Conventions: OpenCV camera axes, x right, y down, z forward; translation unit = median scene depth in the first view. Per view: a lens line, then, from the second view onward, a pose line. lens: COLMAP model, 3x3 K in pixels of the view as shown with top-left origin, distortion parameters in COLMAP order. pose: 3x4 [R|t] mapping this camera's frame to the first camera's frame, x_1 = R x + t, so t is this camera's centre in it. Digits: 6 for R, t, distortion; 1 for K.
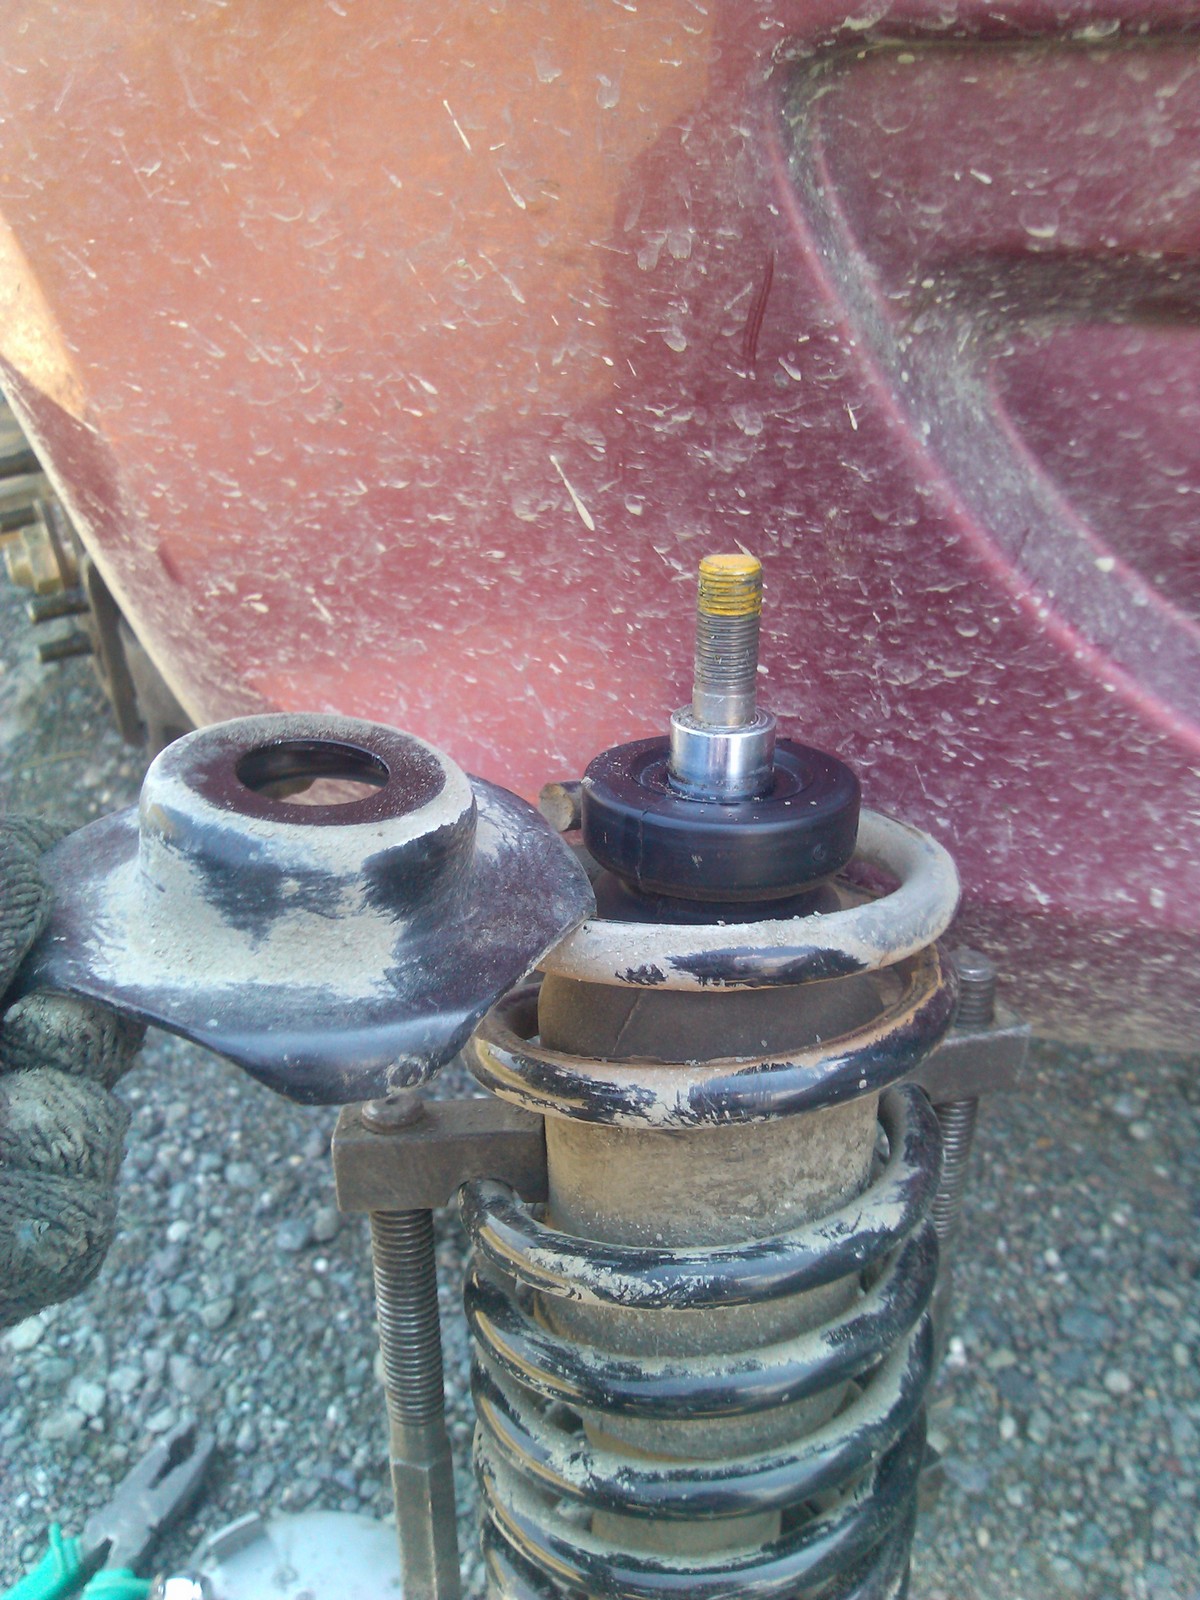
lens RADIAL K [[1540.9, 0, 628.7], [0, 1540.9, 697.8], [0, 0, 1]] dist [-0.256713, 0.199975]
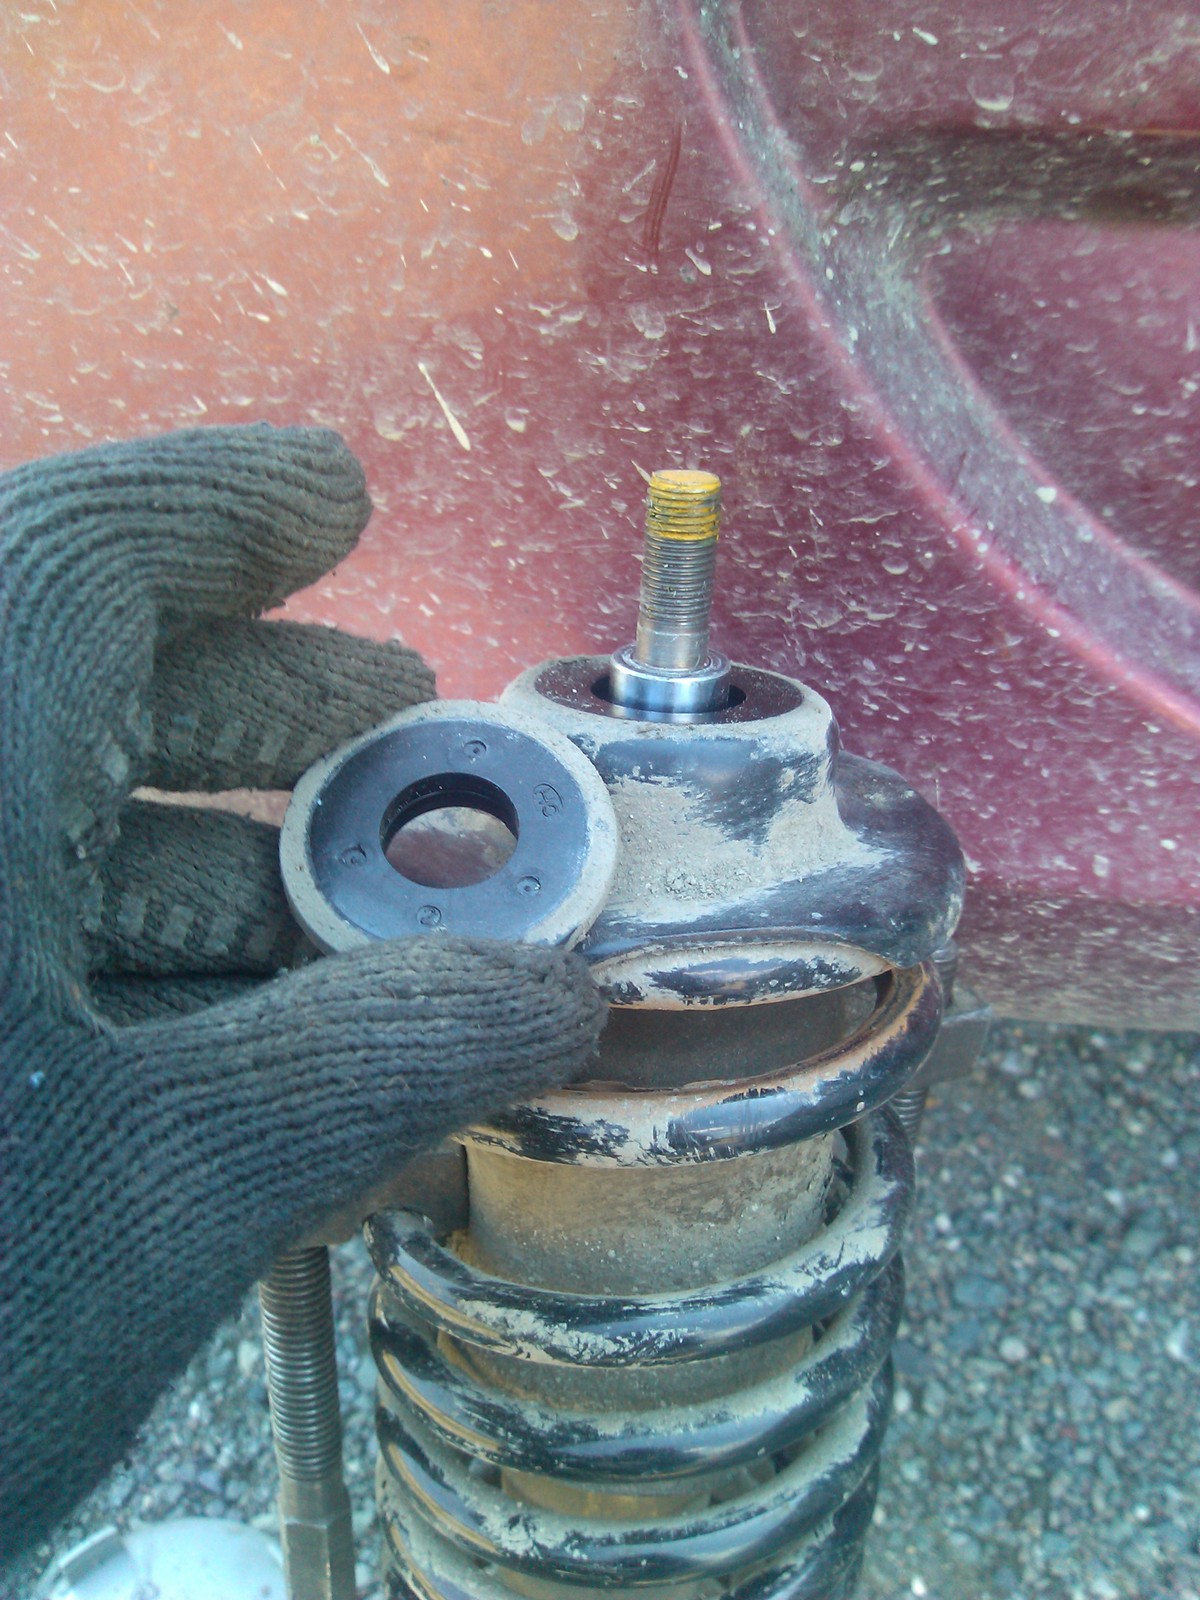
lens RADIAL K [[1520.1, 0, 632.8], [0, 1520.1, 749.1], [0, 0, 1]] dist [-0.193740, 0.146016]
pose [[0.995540, -0.009058, 0.093906, -0.011247], [0.002562, 0.997609, 0.069066, 0.000265], [-0.094307, -0.068517, 0.993183, 0.130149]]
